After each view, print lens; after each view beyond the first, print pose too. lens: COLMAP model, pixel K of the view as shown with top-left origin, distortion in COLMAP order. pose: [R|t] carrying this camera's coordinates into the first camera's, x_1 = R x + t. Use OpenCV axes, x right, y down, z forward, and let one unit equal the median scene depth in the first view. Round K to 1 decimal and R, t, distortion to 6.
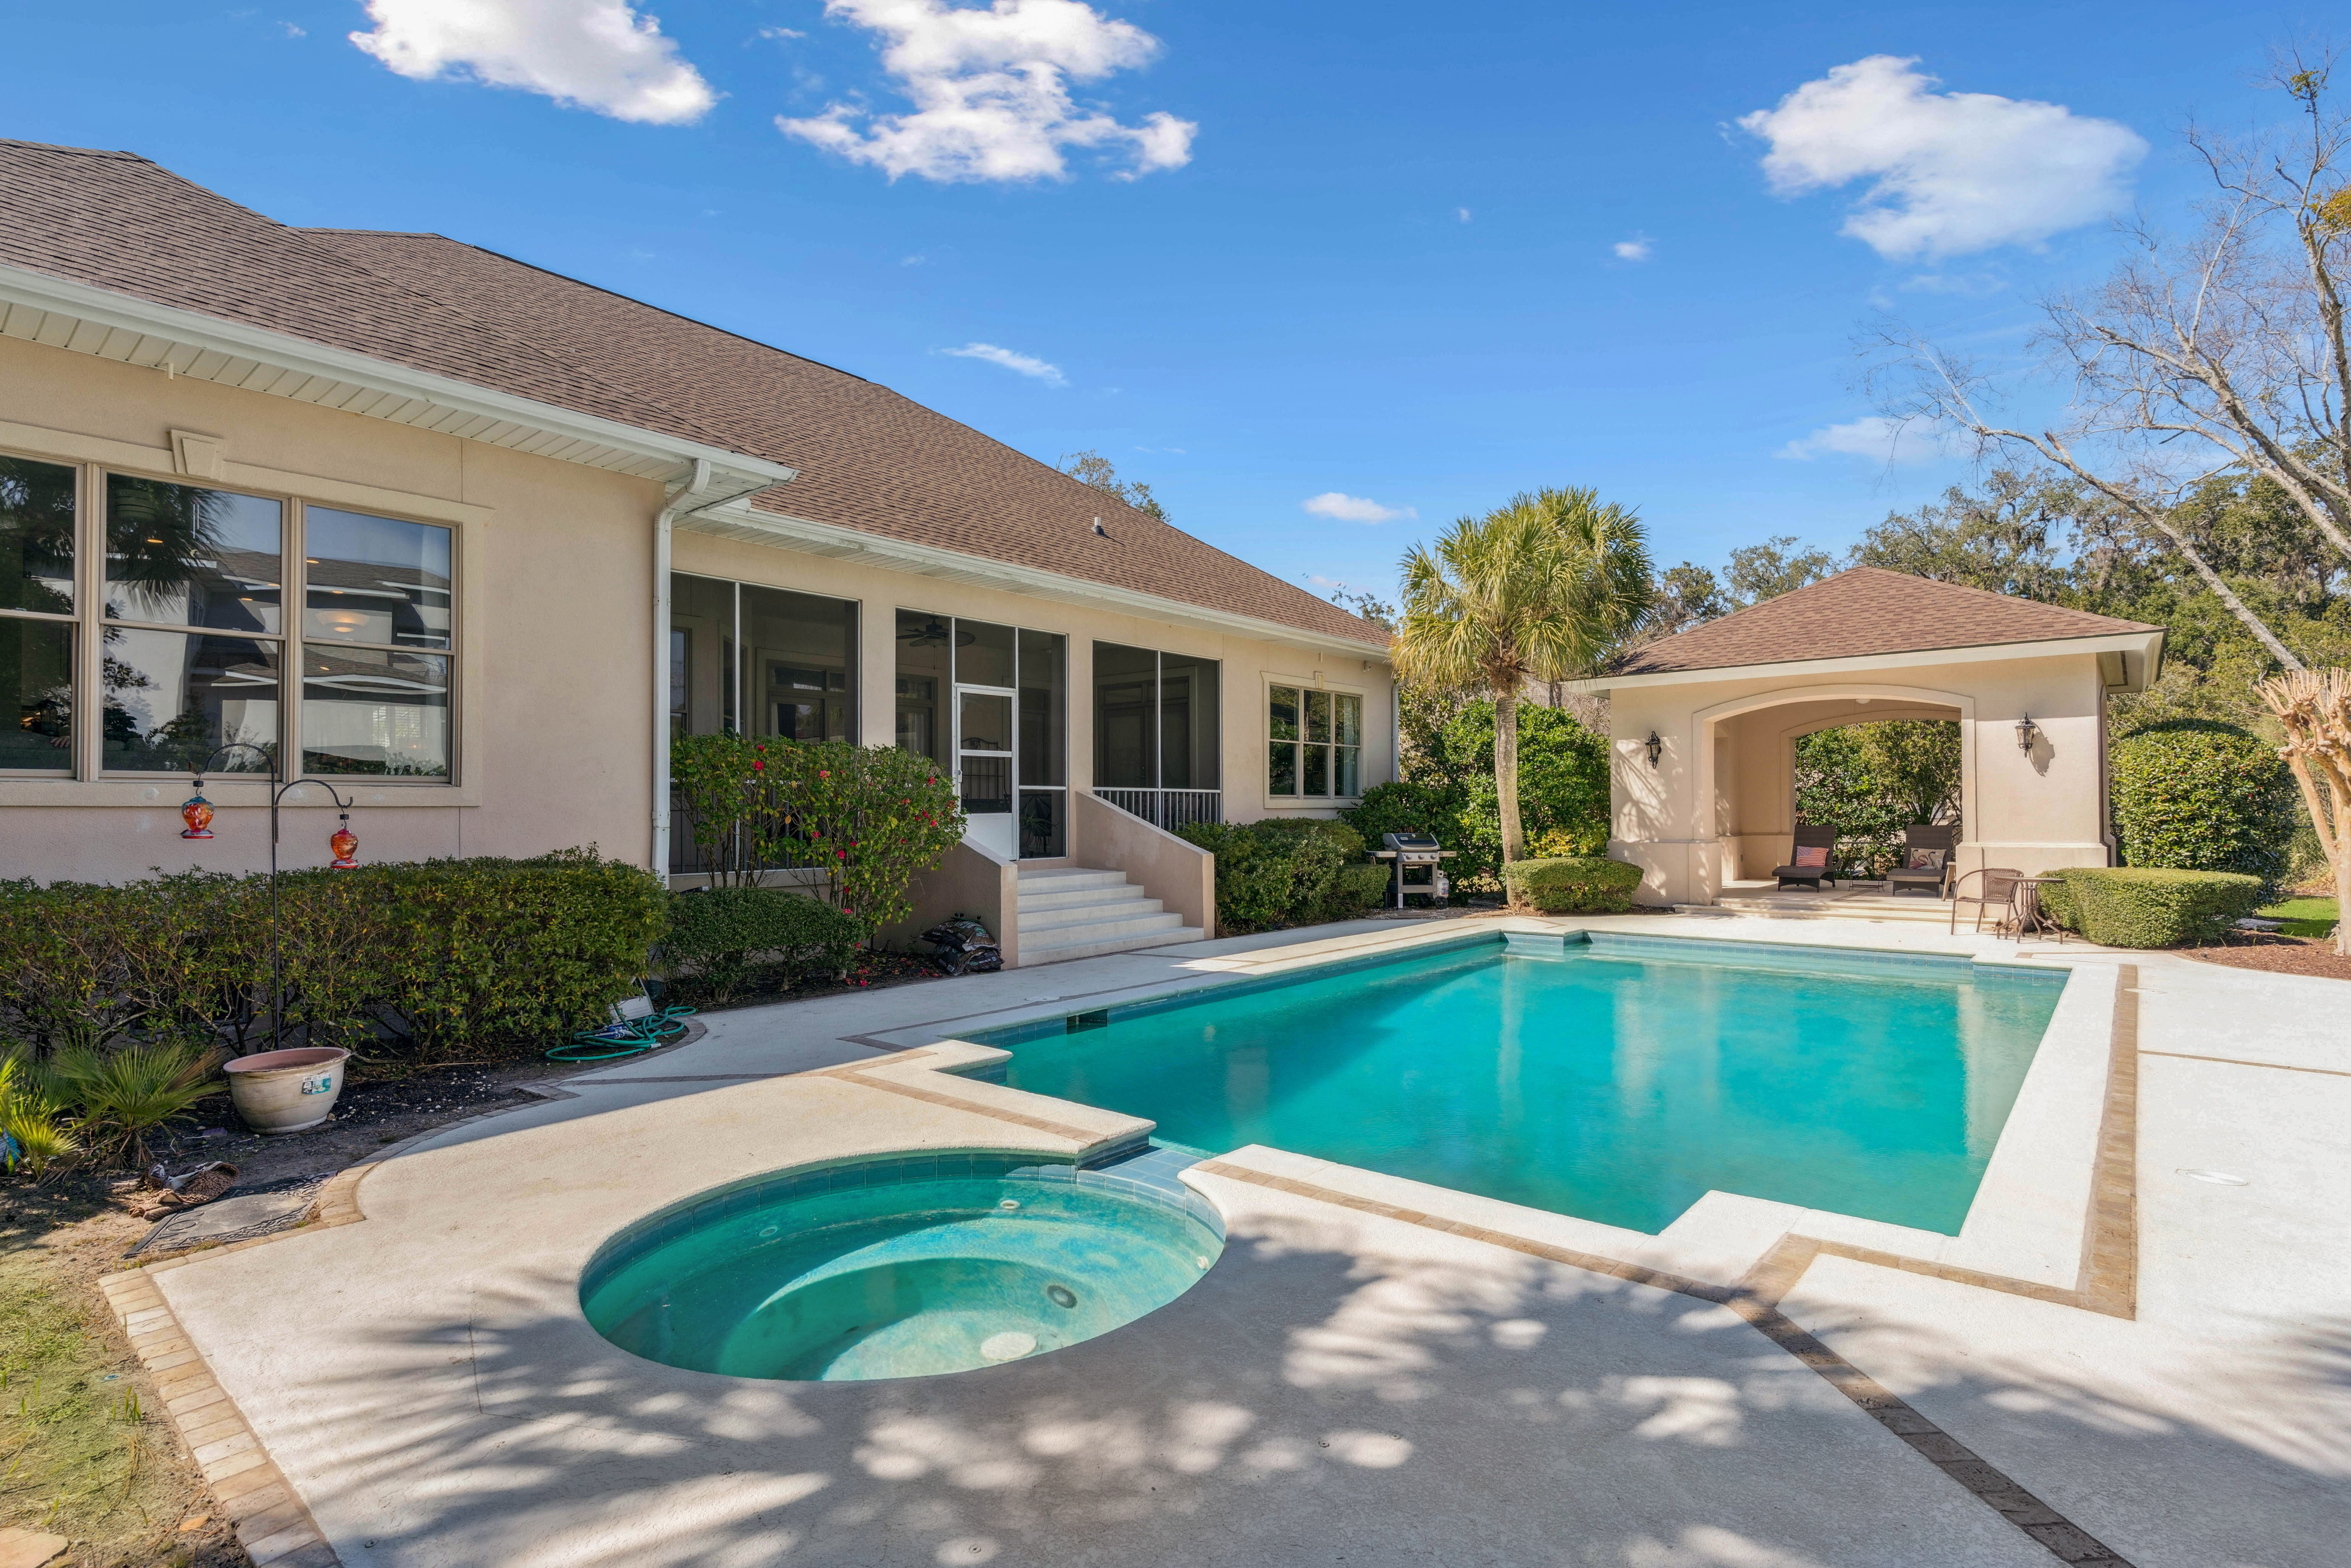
lens RADIAL K [[1123.4, 0, 1169.4], [0, 1123.4, 798.8], [0, 0, 1]] dist [0.000878, 0.000792]
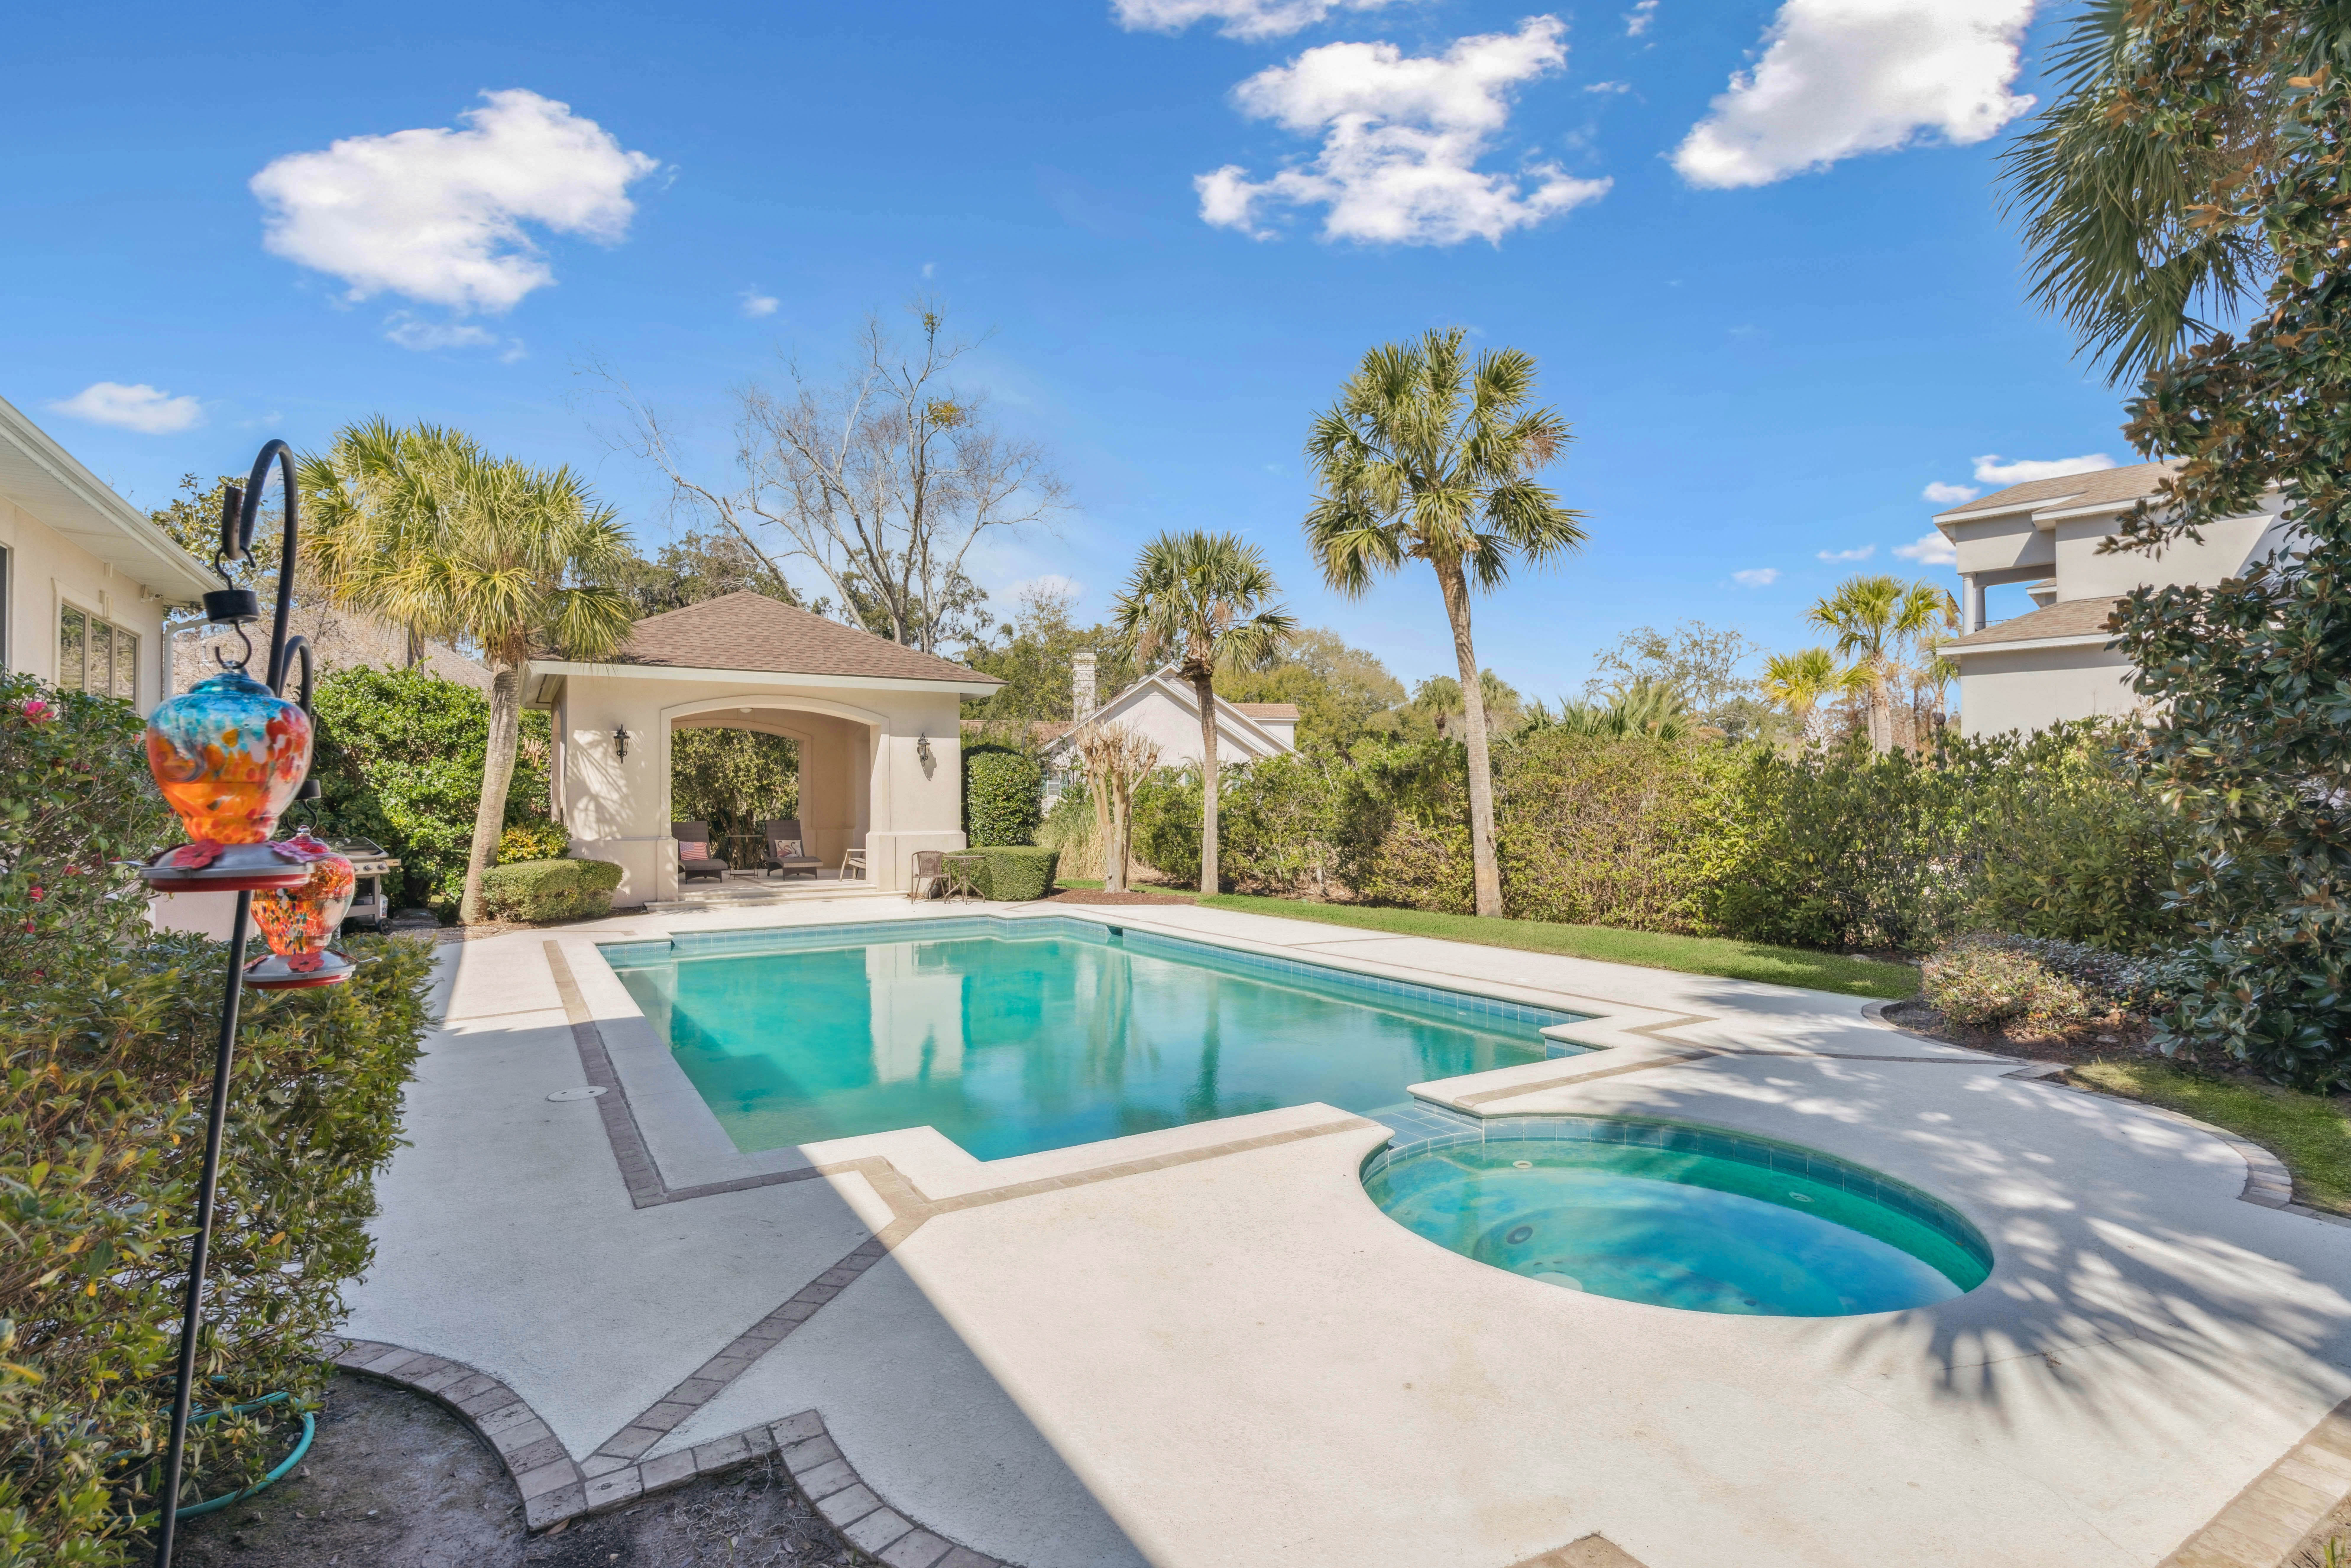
lens RADIAL K [[1123.4, 0, 1169.4], [0, 1123.4, 798.8], [0, 0, 1]] dist [0.000878, 0.000792]
pose [[0.314801, 0.010990, 0.949094, -0.407364], [-0.011765, 0.999901, -0.007676, 0.008192], [-0.949085, -0.008750, 0.314899, 0.318691]]
